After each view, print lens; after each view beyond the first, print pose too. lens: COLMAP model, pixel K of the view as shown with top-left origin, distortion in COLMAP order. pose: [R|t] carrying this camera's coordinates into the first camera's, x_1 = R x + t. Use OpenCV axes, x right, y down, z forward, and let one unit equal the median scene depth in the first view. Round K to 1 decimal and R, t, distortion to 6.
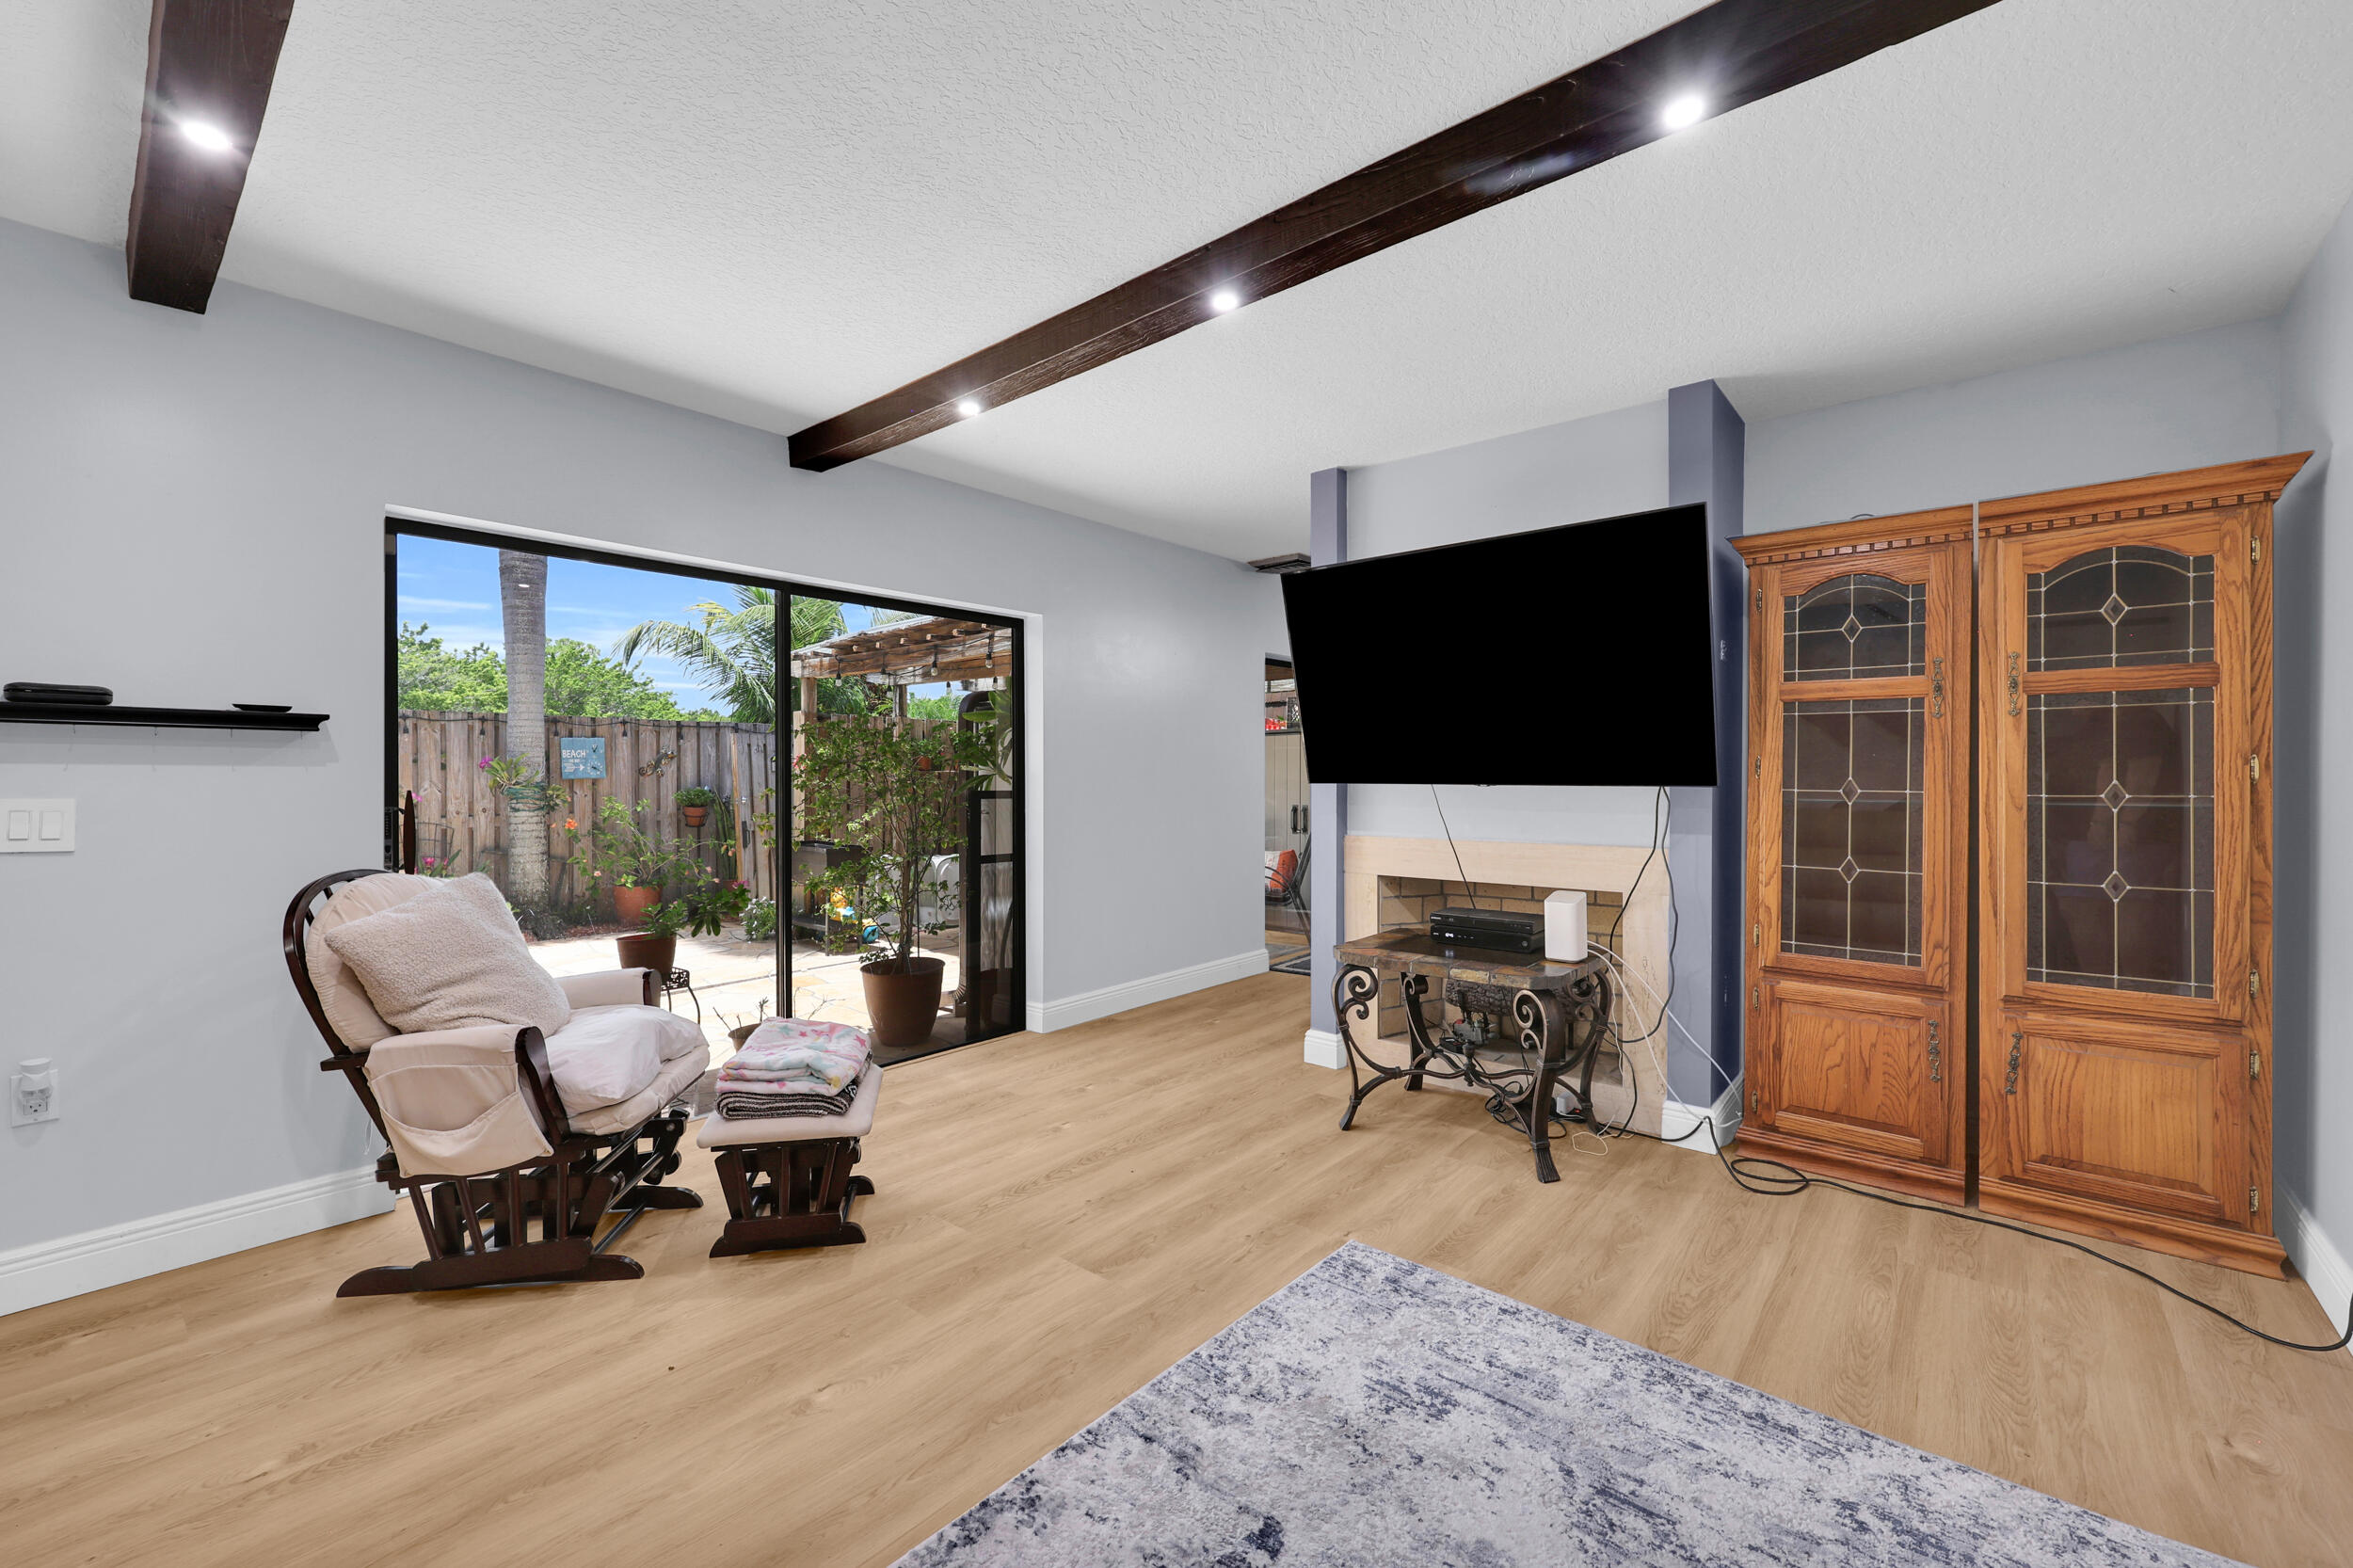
lens RADIAL K [[952.2, 0, 1168.0], [0, 952.2, 779.7], [0, 0, 1]] dist [-0.000160, 0.000739]
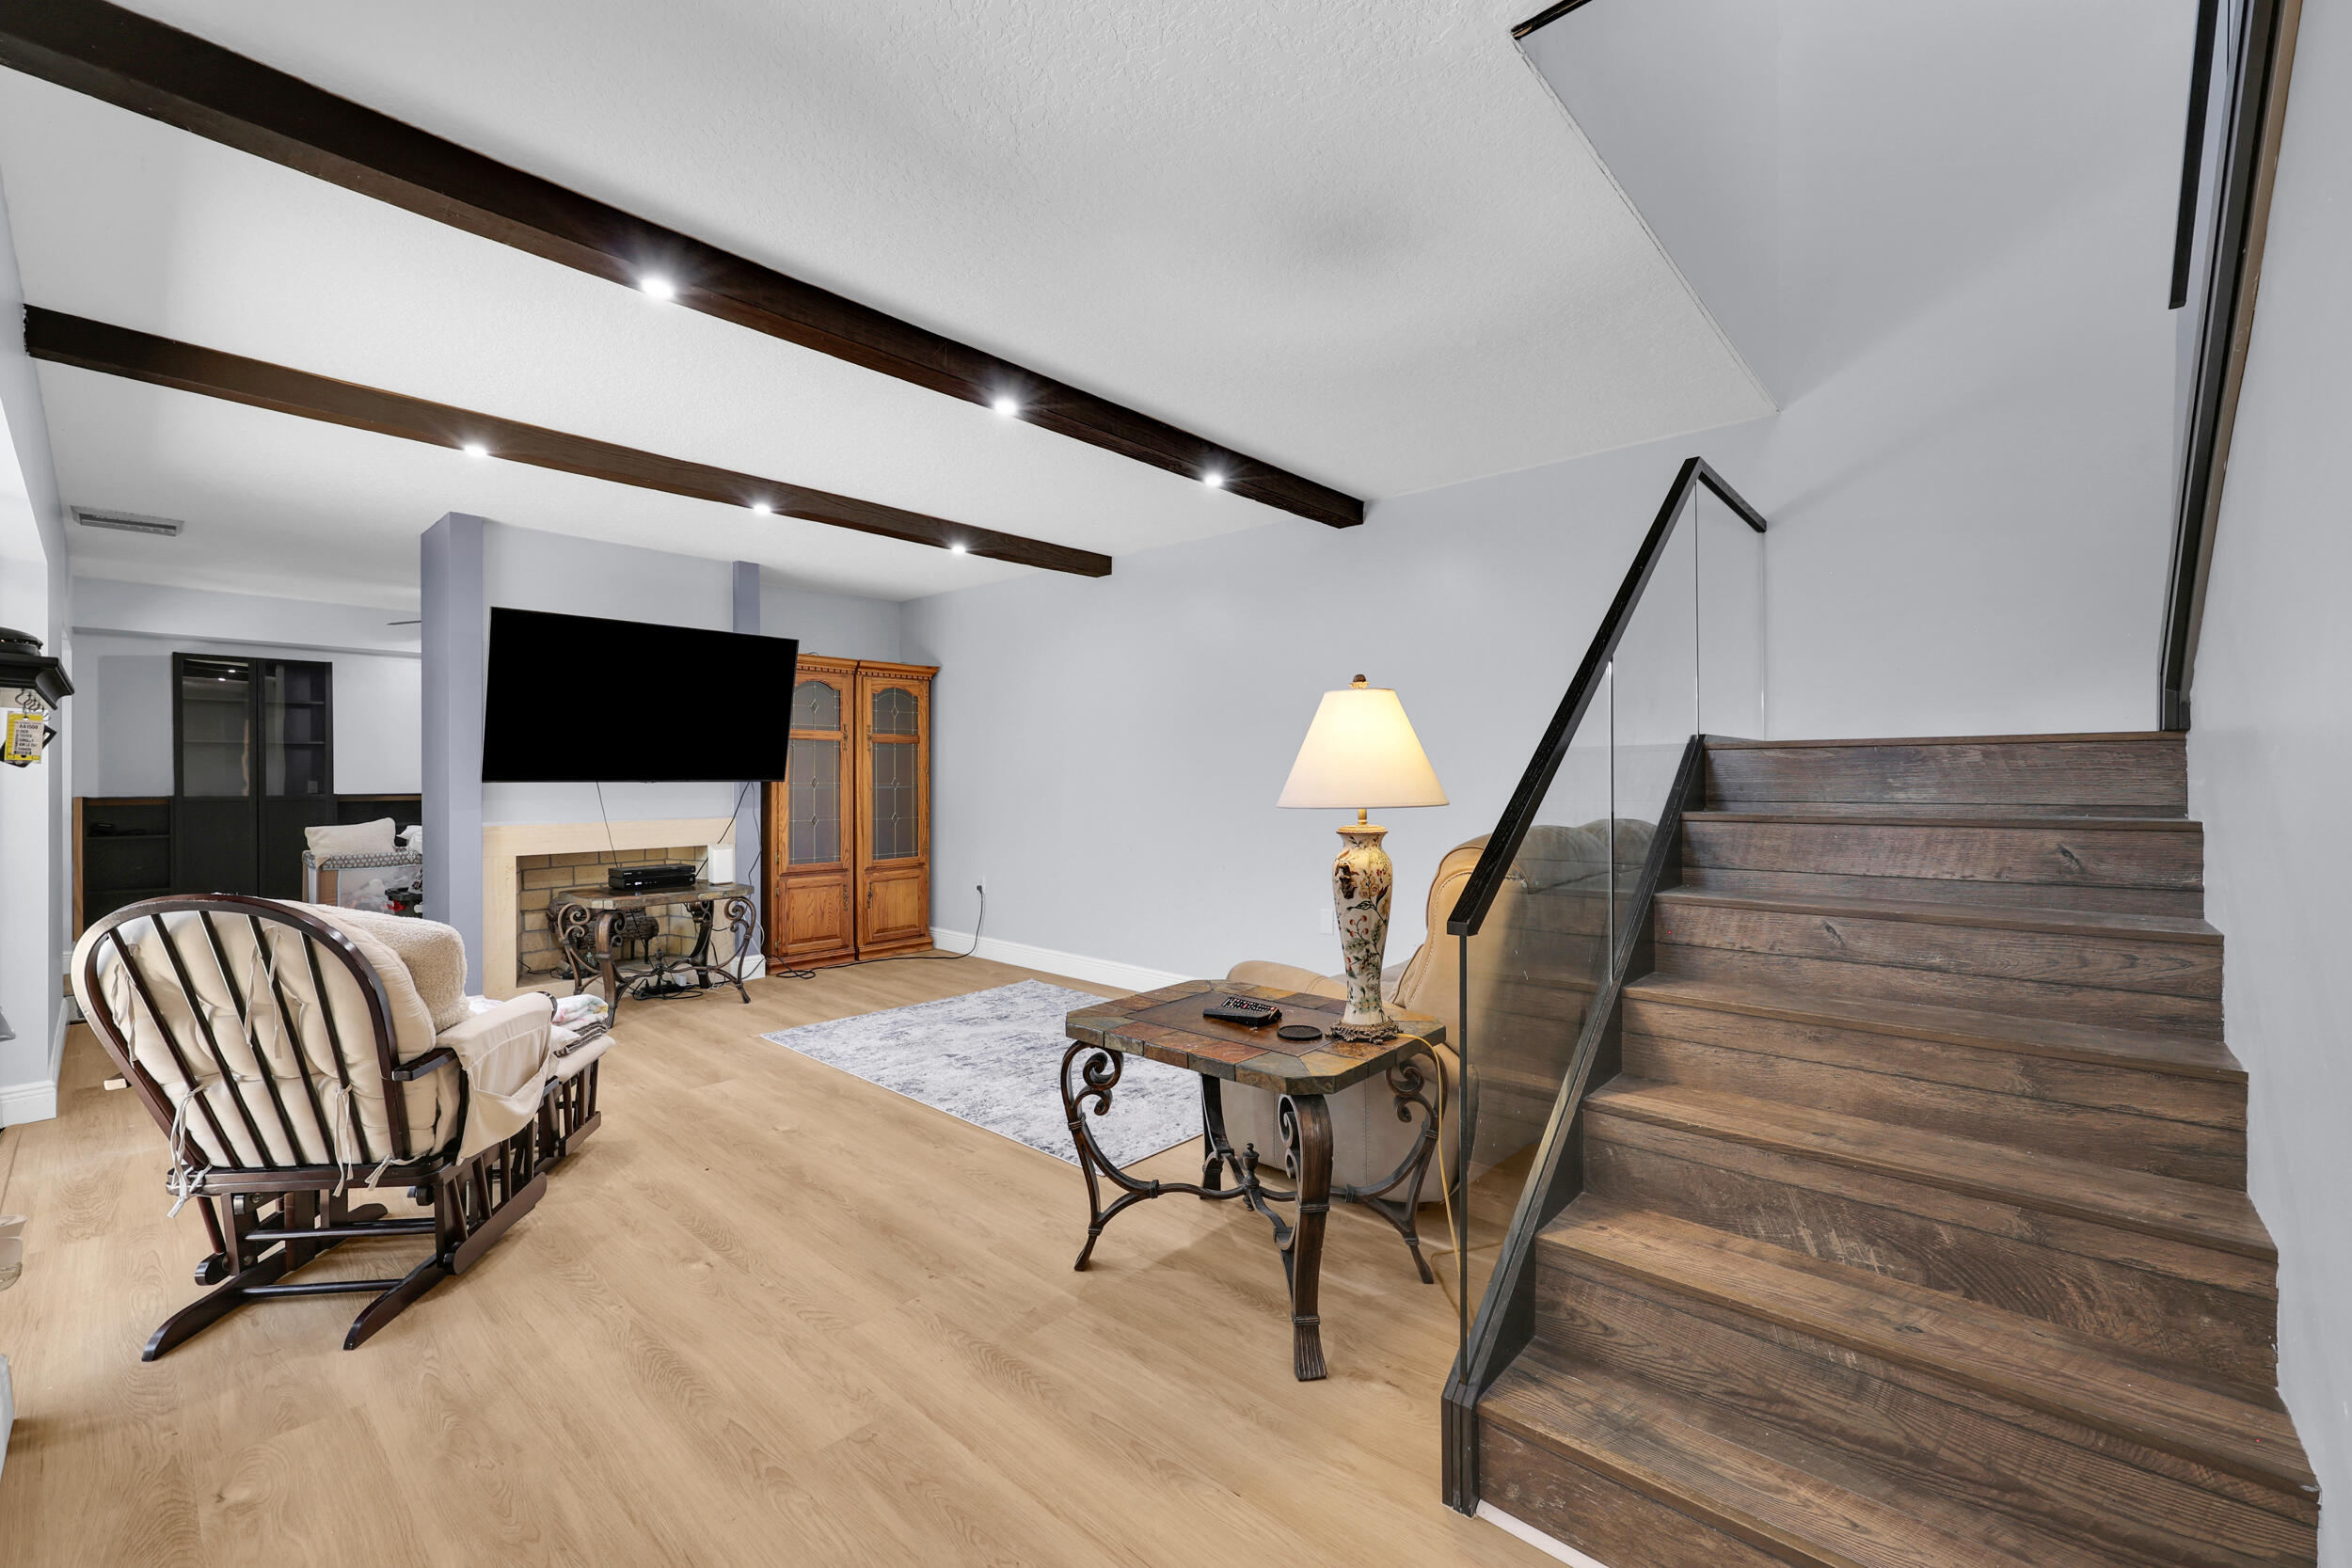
lens RADIAL K [[951.7, 0, 1181.3], [0, 951.7, 783.4], [0, 0, 1]] dist [-0.000160, 0.000739]
pose [[0.014986, -0.004684, 0.999877, -1.647608], [0.007969, 0.999958, 0.004565, 0.011728], [-0.999856, 0.007900, 0.015022, 0.191503]]
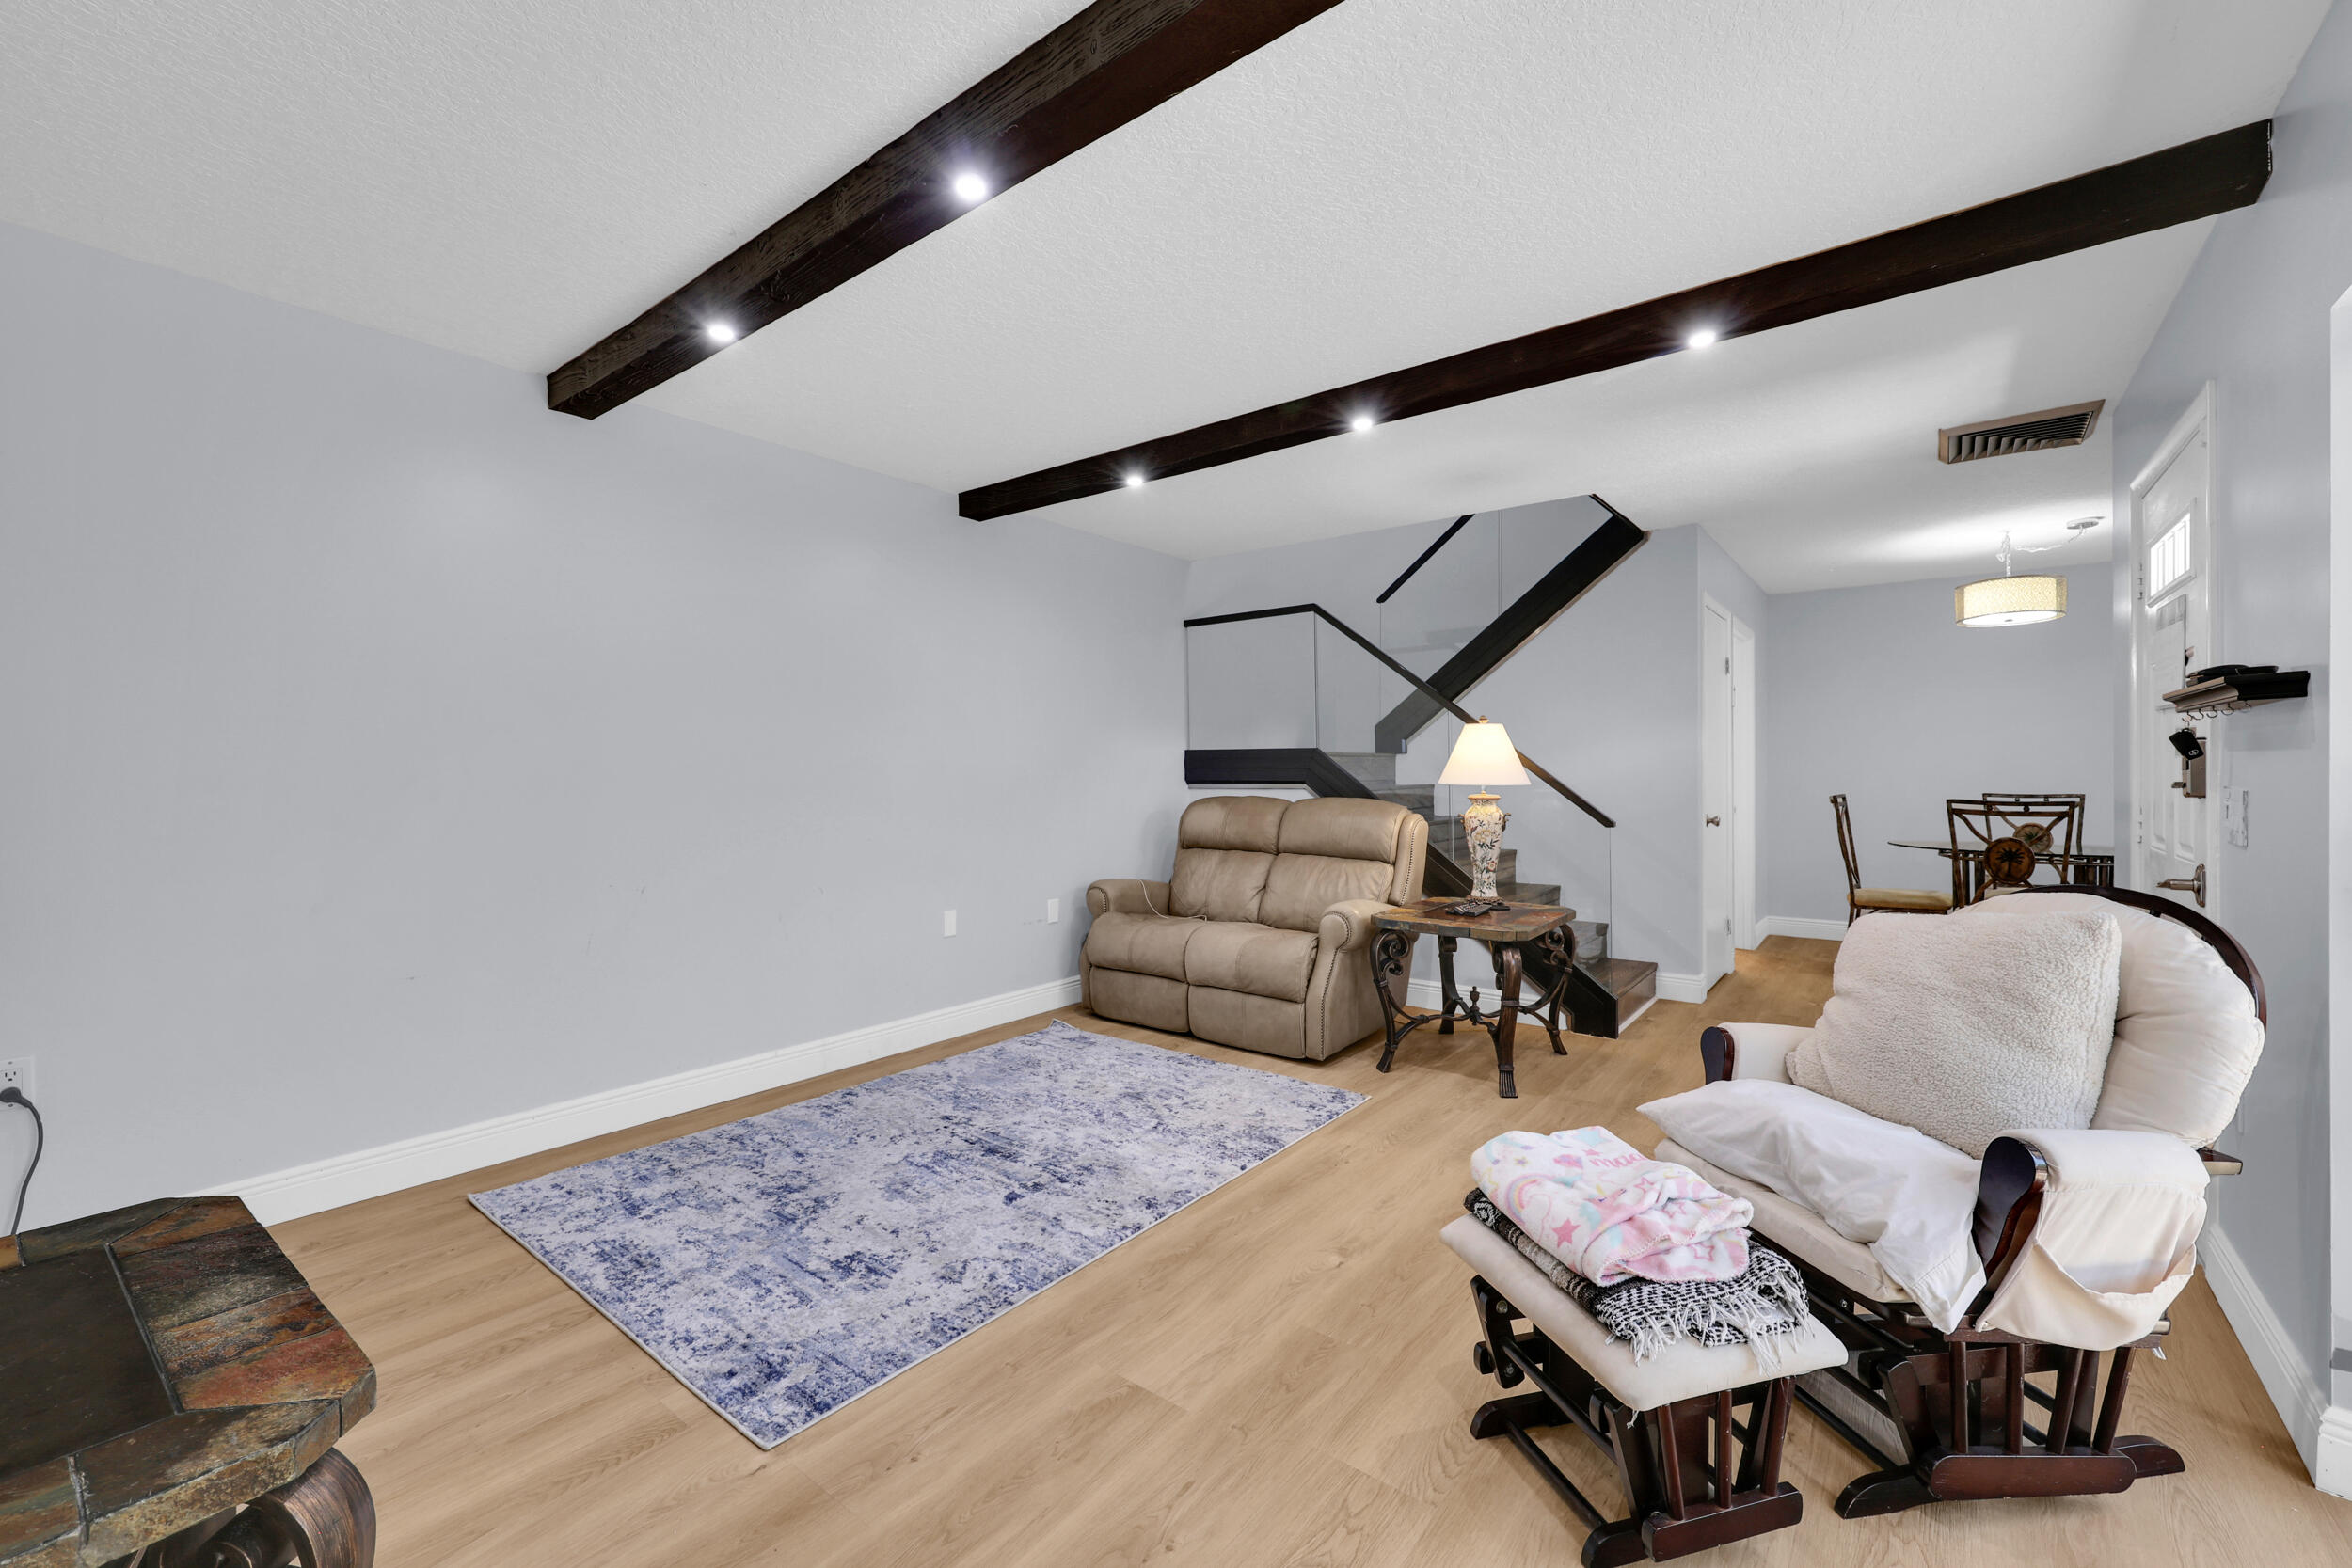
lens RADIAL K [[951.7, 0, 1163.5], [0, 951.7, 775.1], [0, 0, 1]] dist [-0.000160, 0.000739]
pose [[-0.999209, 0.003320, -0.039623, -0.069032], [0.002812, 0.999913, 0.012885, -0.006878], [0.039663, 0.012764, -0.999132, 1.766616]]
